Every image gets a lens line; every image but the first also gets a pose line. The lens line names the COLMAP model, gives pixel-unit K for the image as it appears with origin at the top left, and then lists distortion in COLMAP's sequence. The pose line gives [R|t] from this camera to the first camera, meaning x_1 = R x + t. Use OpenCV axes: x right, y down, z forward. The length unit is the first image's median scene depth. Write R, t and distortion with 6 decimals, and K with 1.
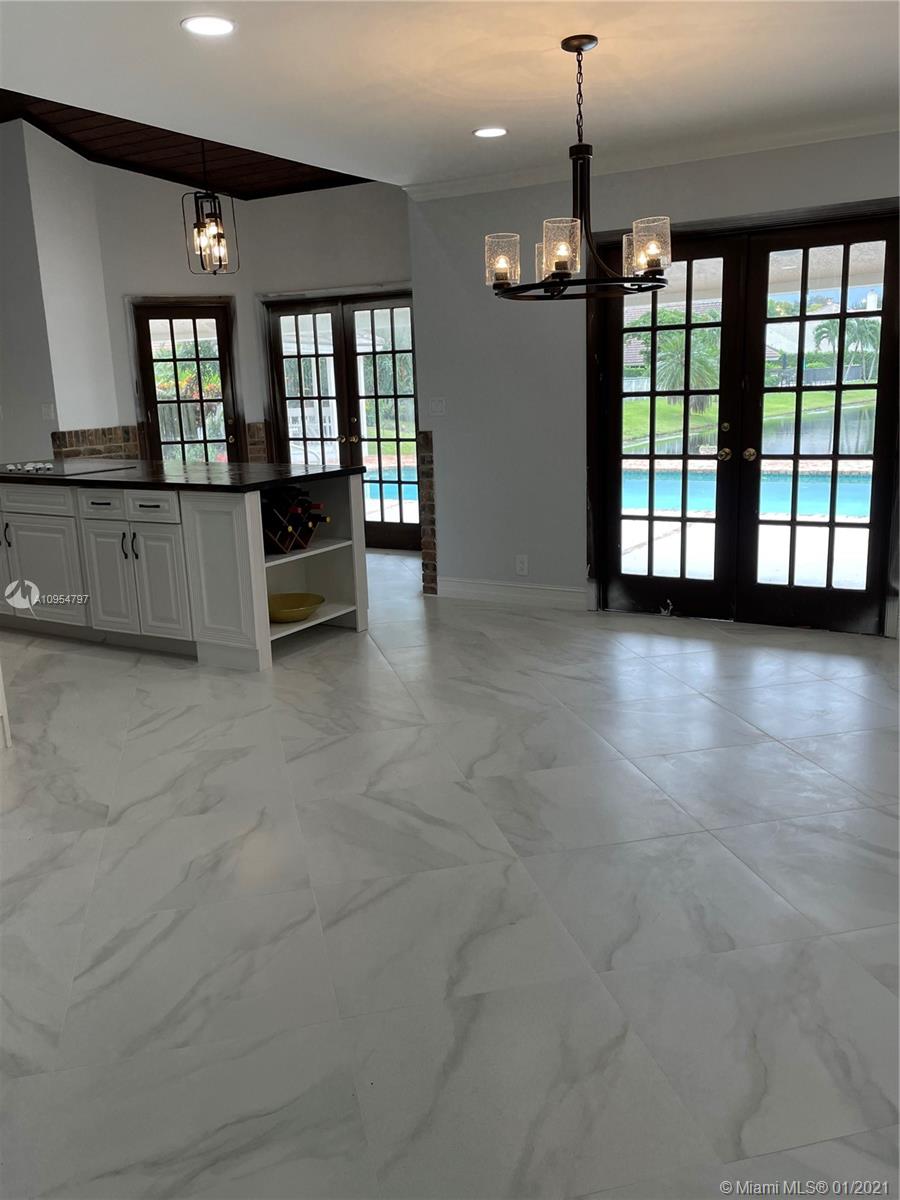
lens RADIAL K [[1005.5, 0, 450.0], [0, 1005.5, 600.0], [0, 0, 1]] dist [0.126912, -0.182133]
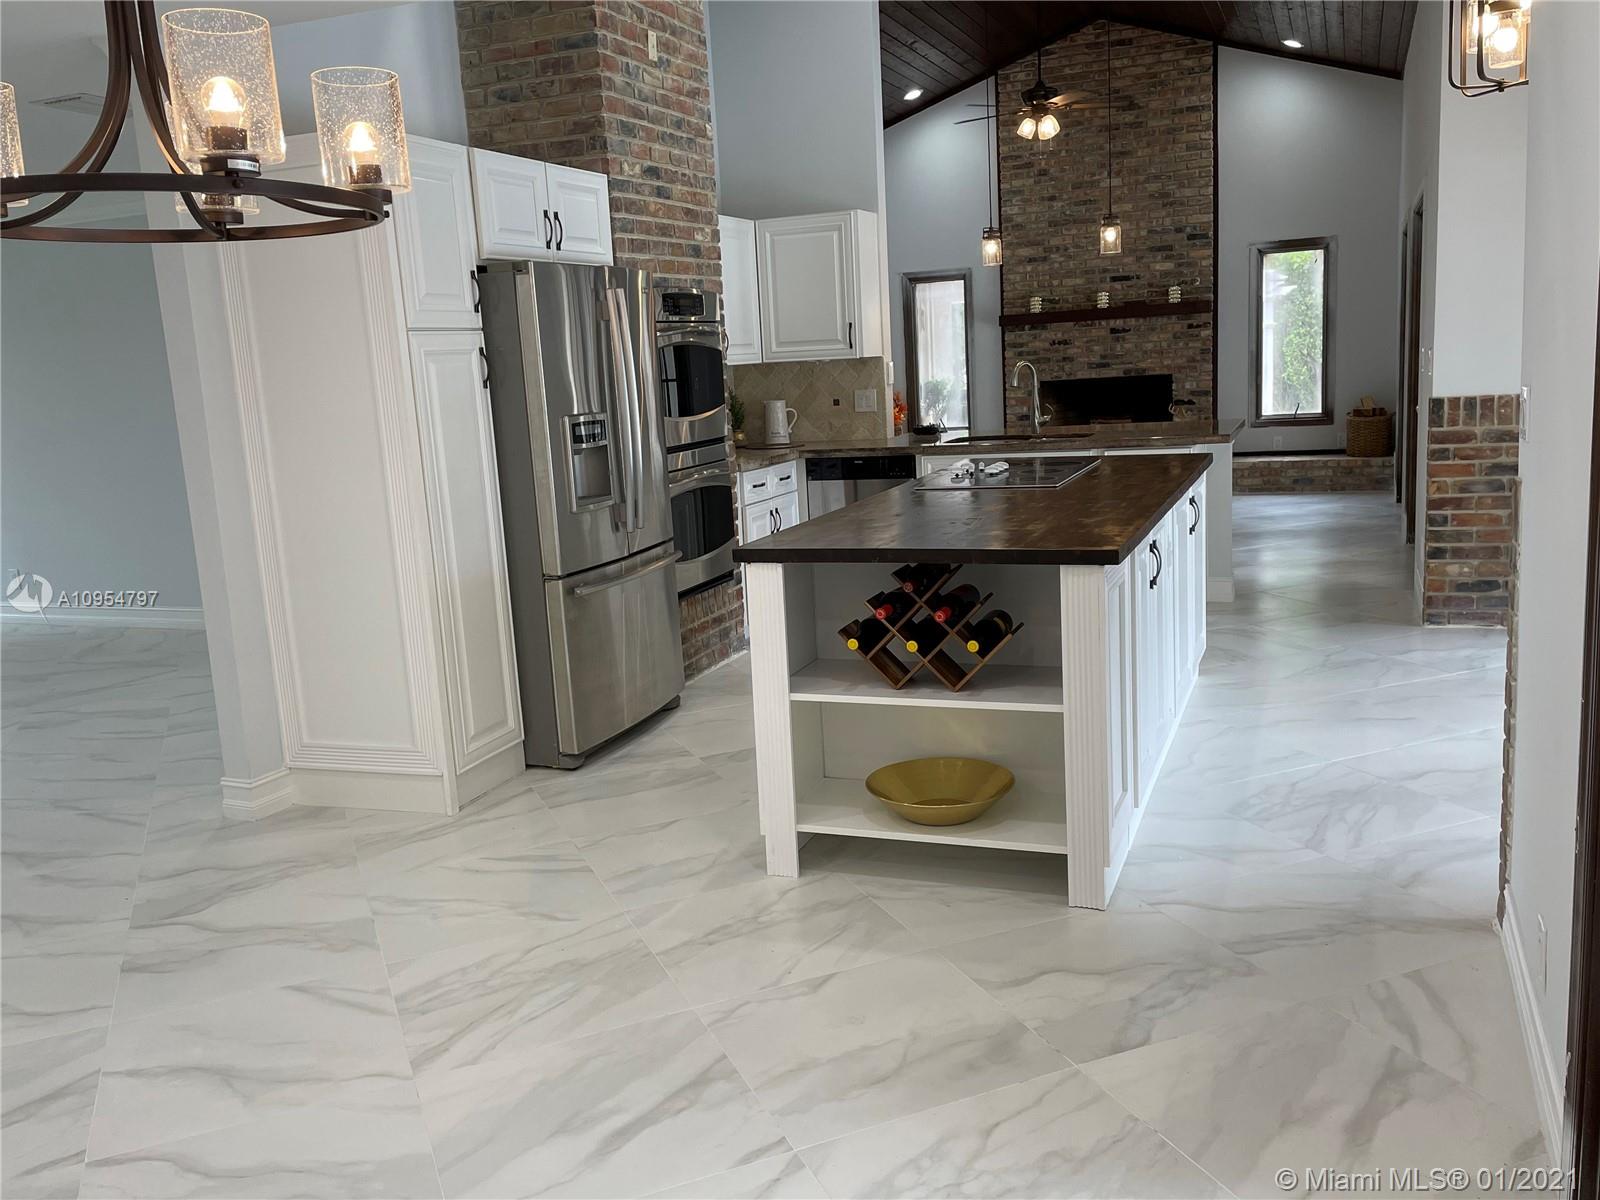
lens RADIAL K [[1340.6, 0, 800.0], [0, 1340.6, 600.0], [0, 0, 1]] dist [0.126912, -0.182133]
pose [[0.151877, 0.205881, -0.966719, 0.576026], [-0.164539, 0.969685, 0.180662, -0.245022], [0.974608, 0.131624, 0.181148, 0.967169]]
